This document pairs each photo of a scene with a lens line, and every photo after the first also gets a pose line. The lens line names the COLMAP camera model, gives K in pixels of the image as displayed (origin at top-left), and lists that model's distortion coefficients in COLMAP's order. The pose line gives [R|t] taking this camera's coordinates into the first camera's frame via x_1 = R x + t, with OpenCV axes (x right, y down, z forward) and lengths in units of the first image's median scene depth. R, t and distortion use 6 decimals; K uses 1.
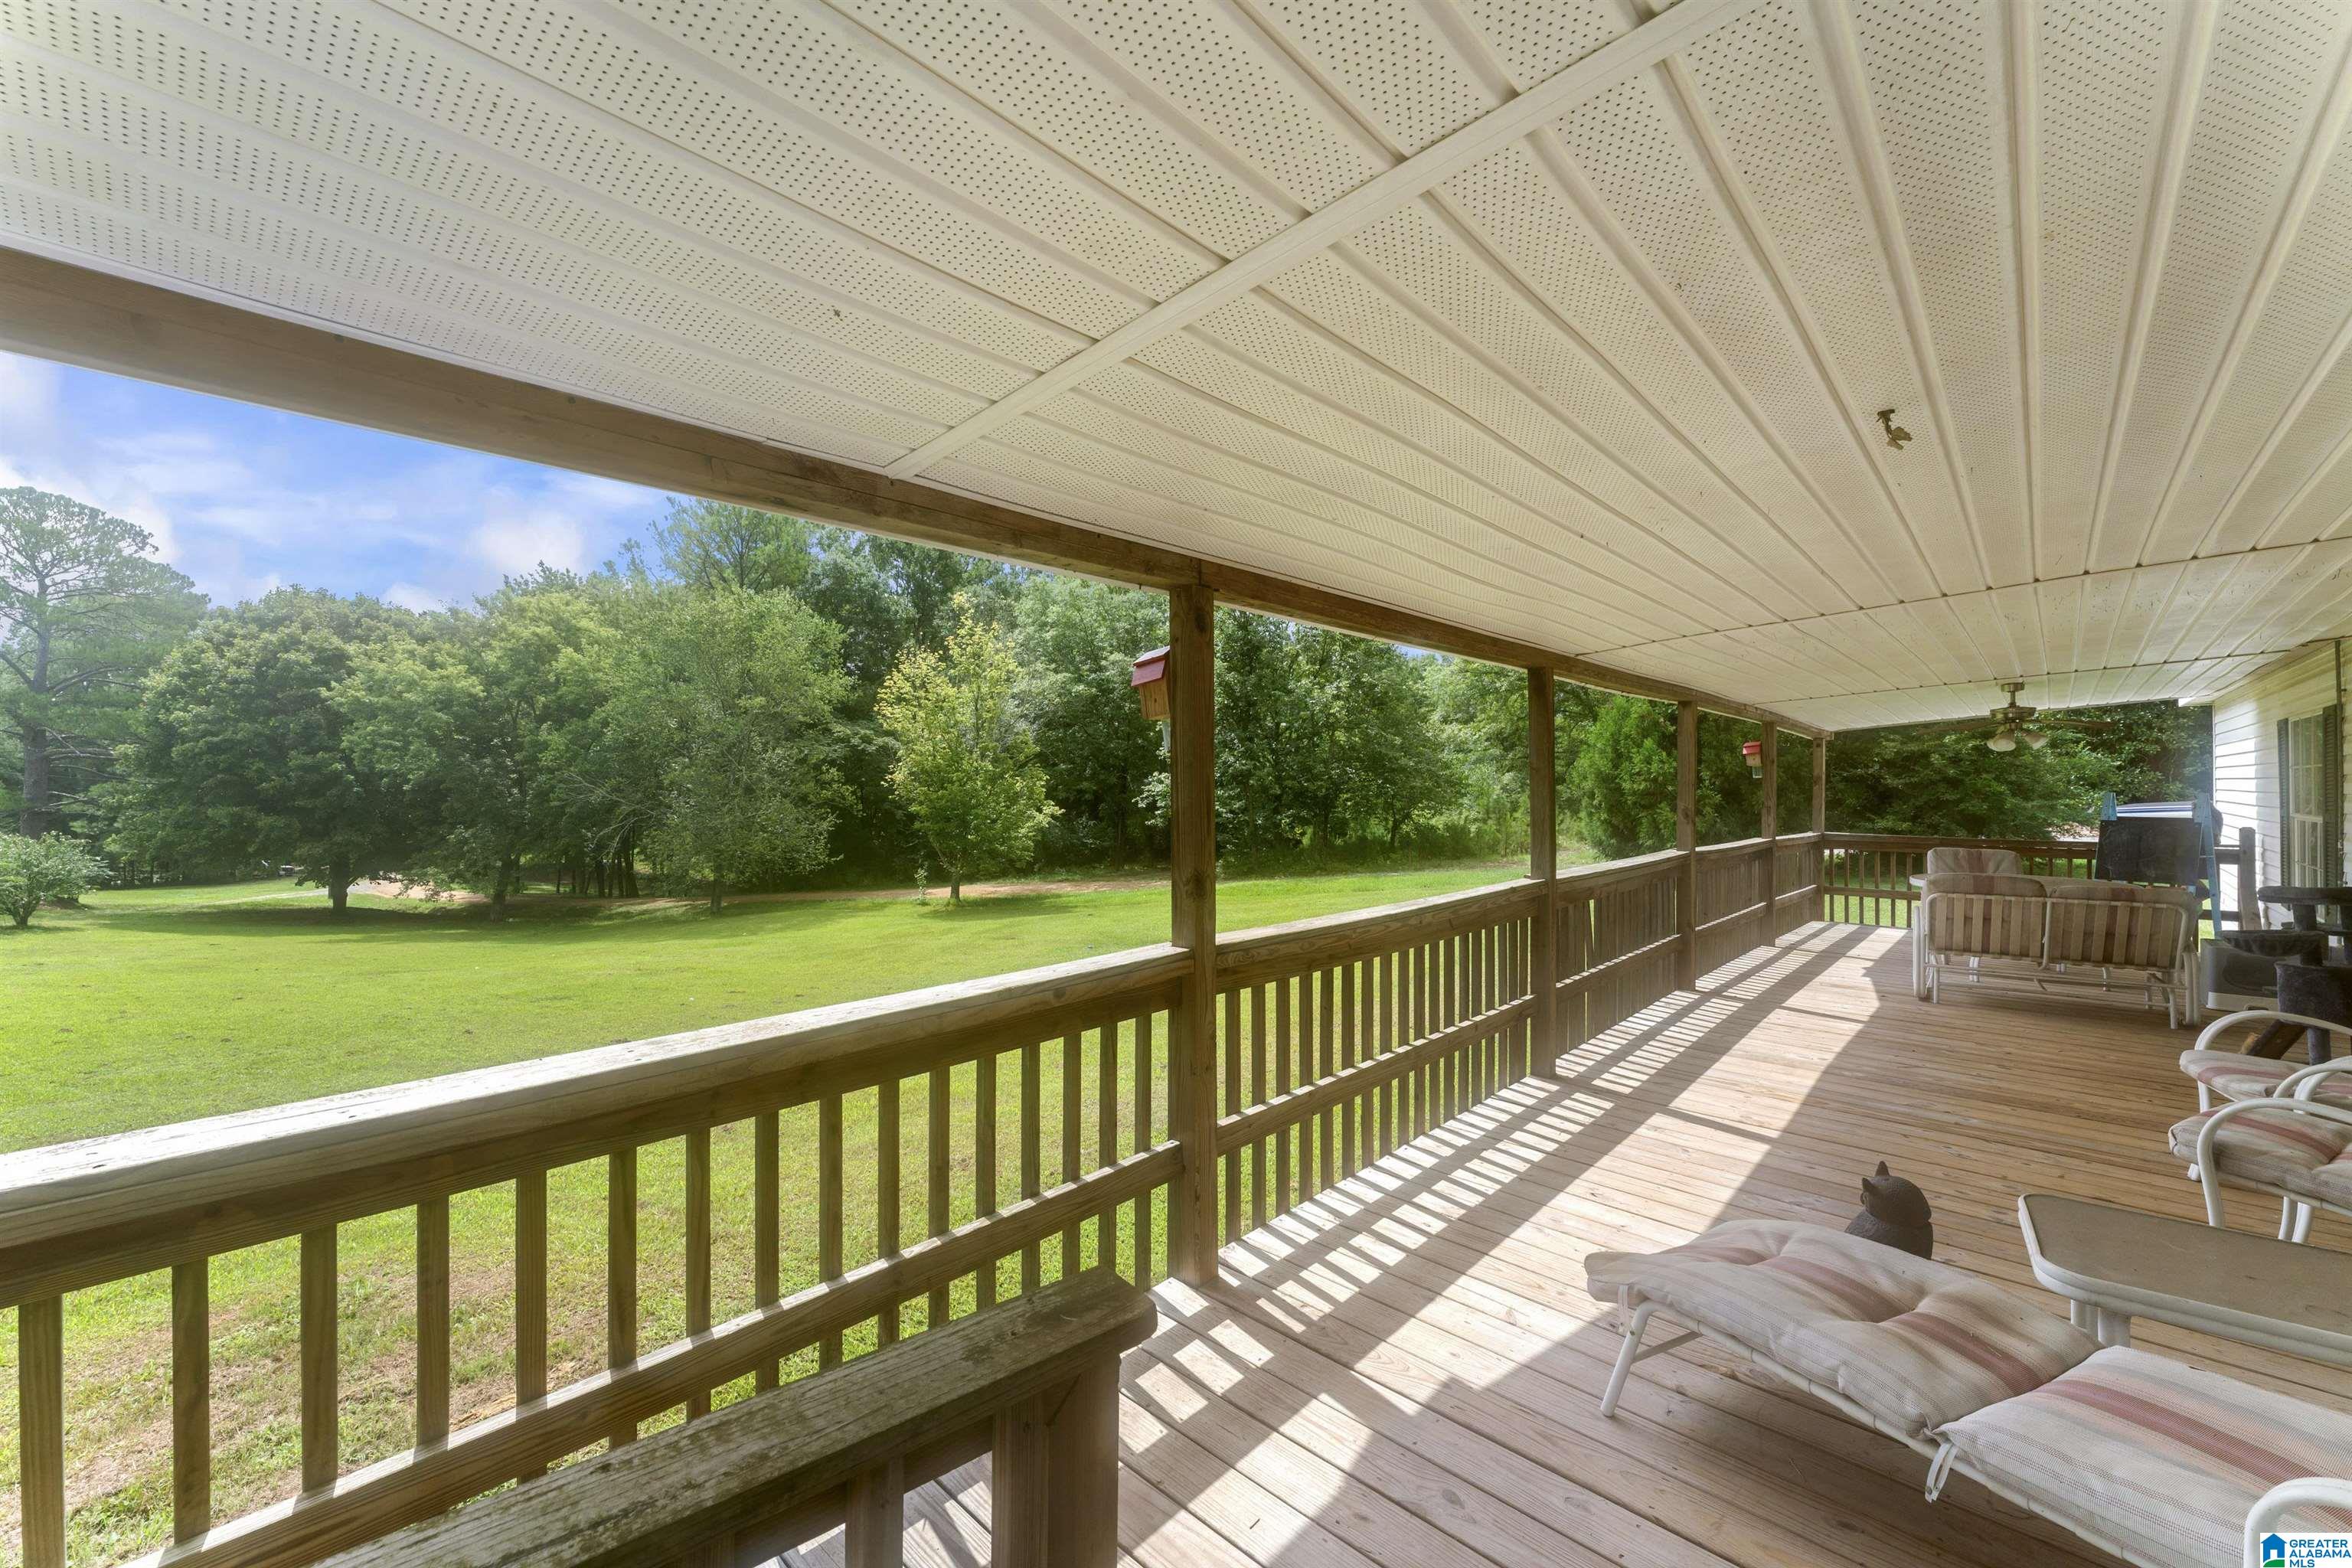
lens RADIAL K [[937.3, 0, 1176.0], [0, 937.3, 784.0], [0, 0, 1]] dist [-0.000021, 0.000004]
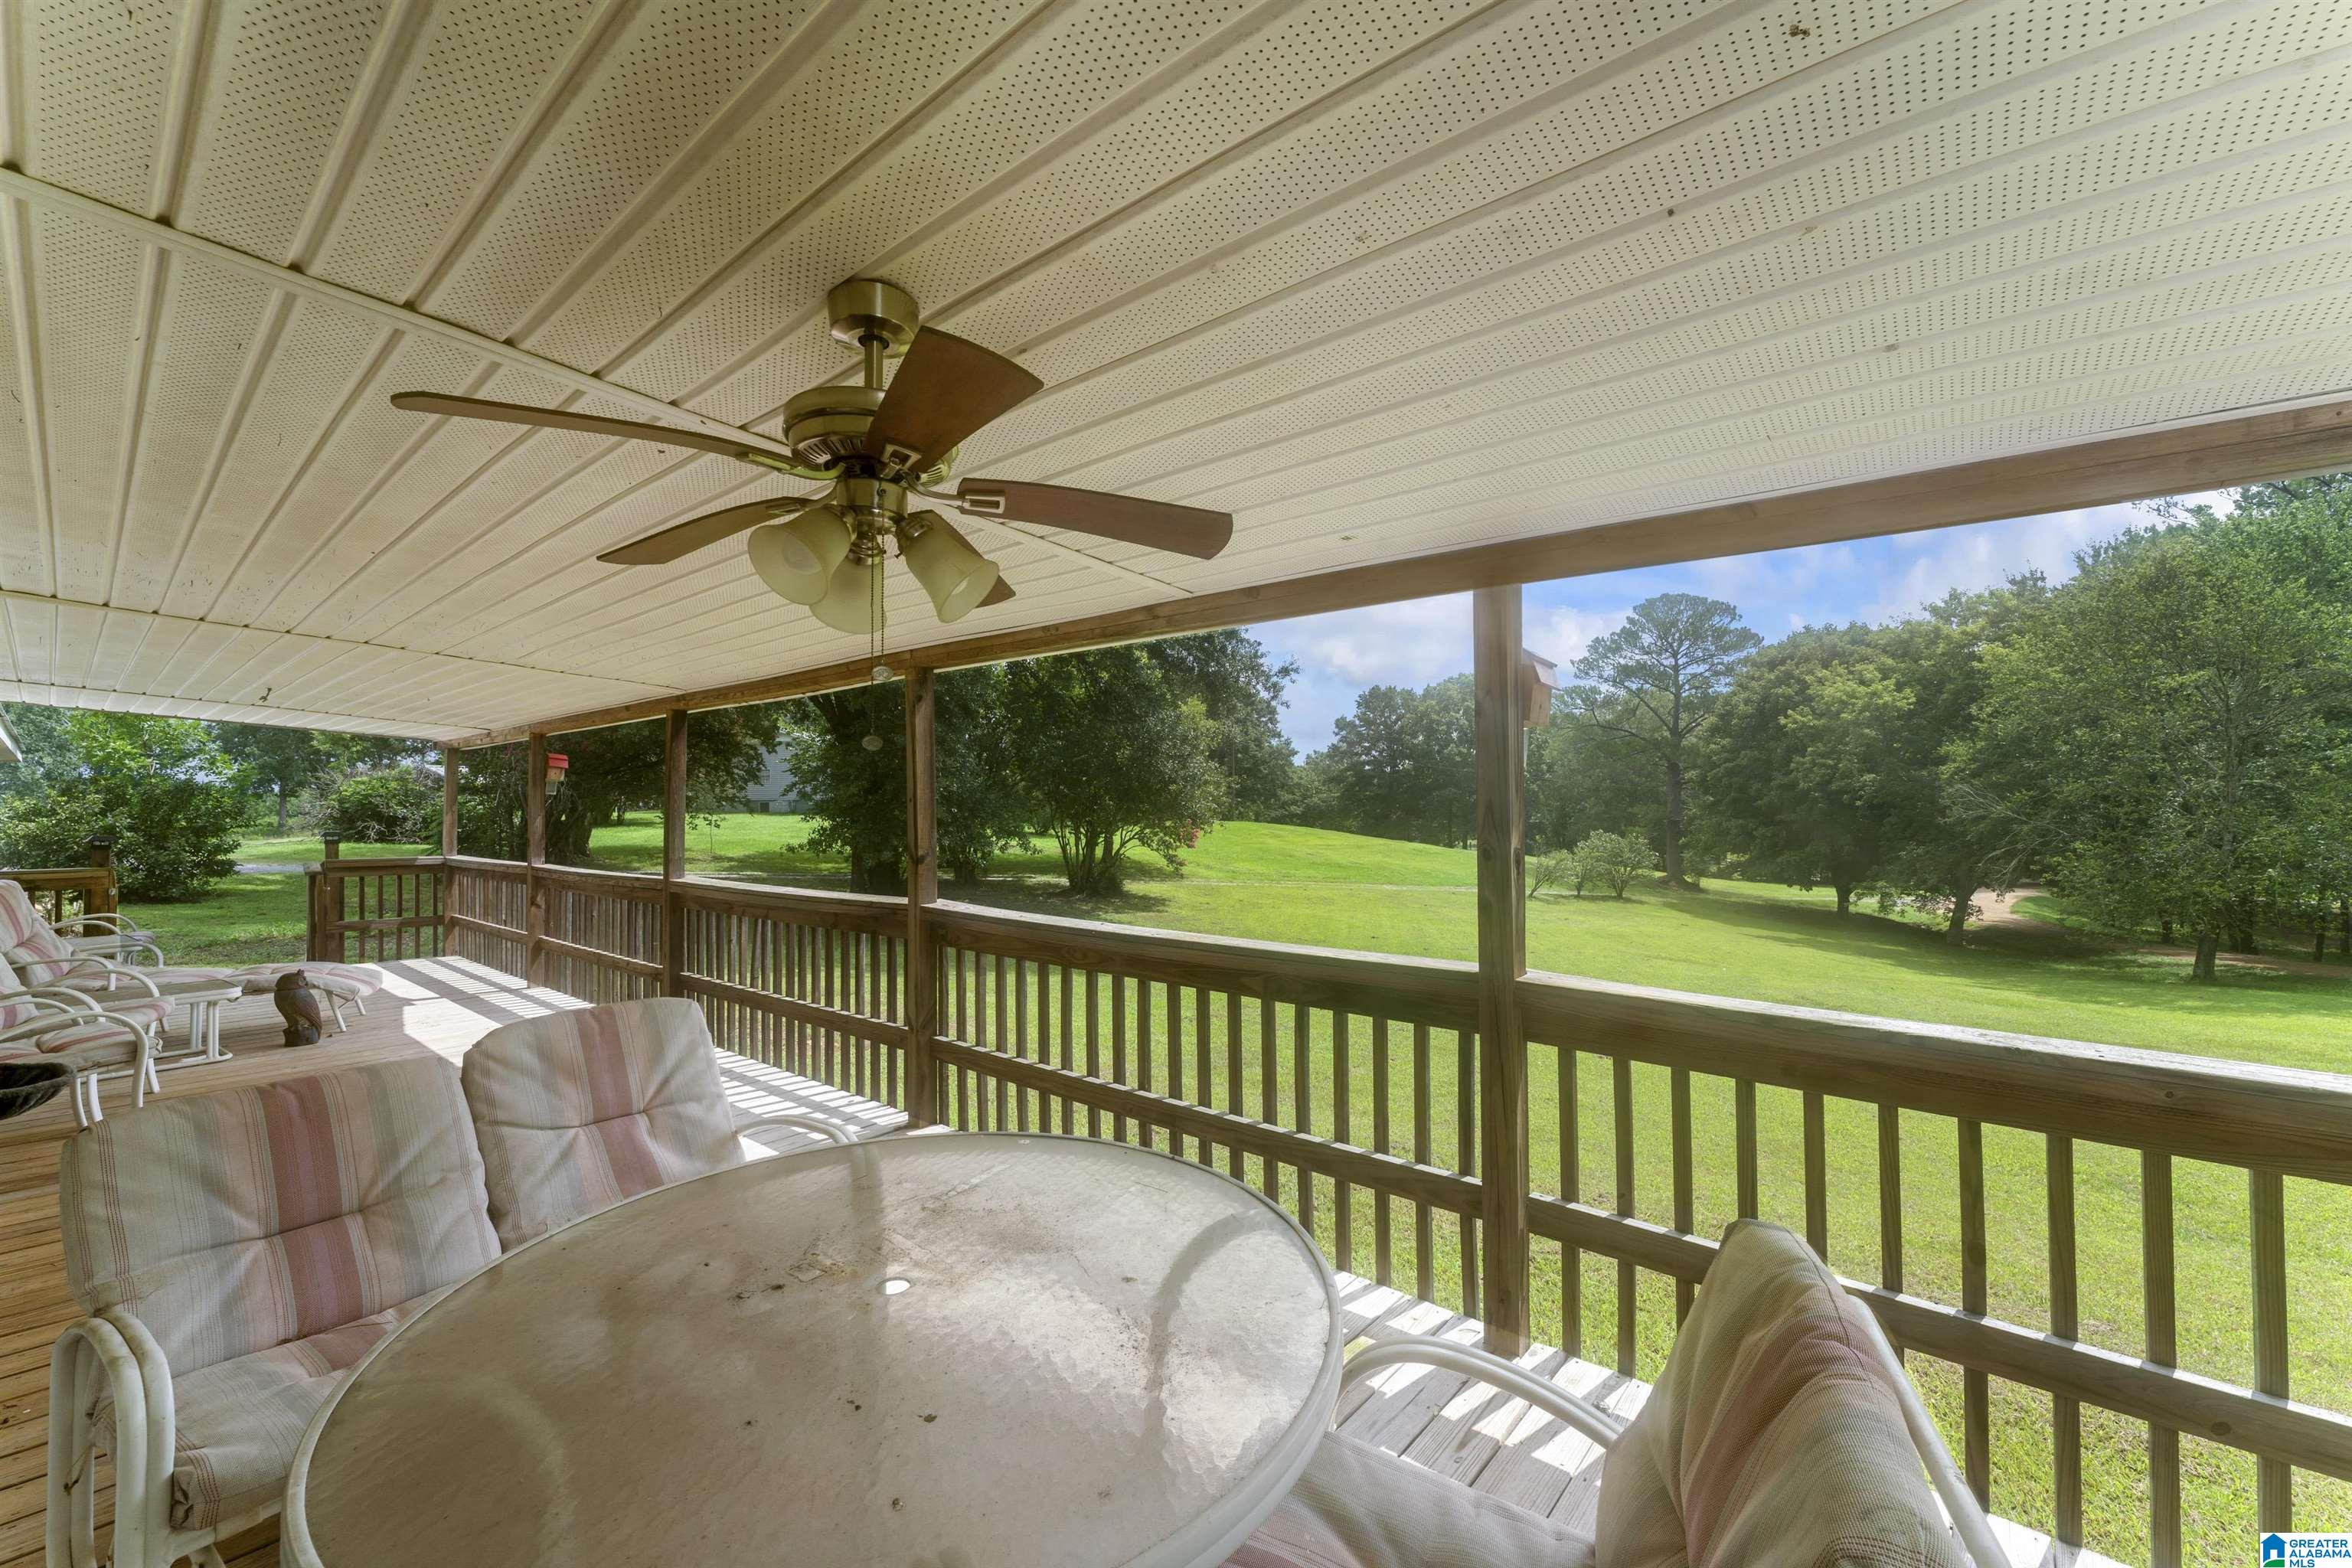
lens RADIAL K [[973.3, 0, 1176.0], [0, 973.3, 784.0], [0, 0, 1]] dist [-0.000082, -0.000009]
pose [[0.103561, -0.024896, -0.994312, 0.191574], [0.007278, 0.999679, -0.024273, 0.003982], [0.994597, -0.004722, 0.103709, 0.128975]]
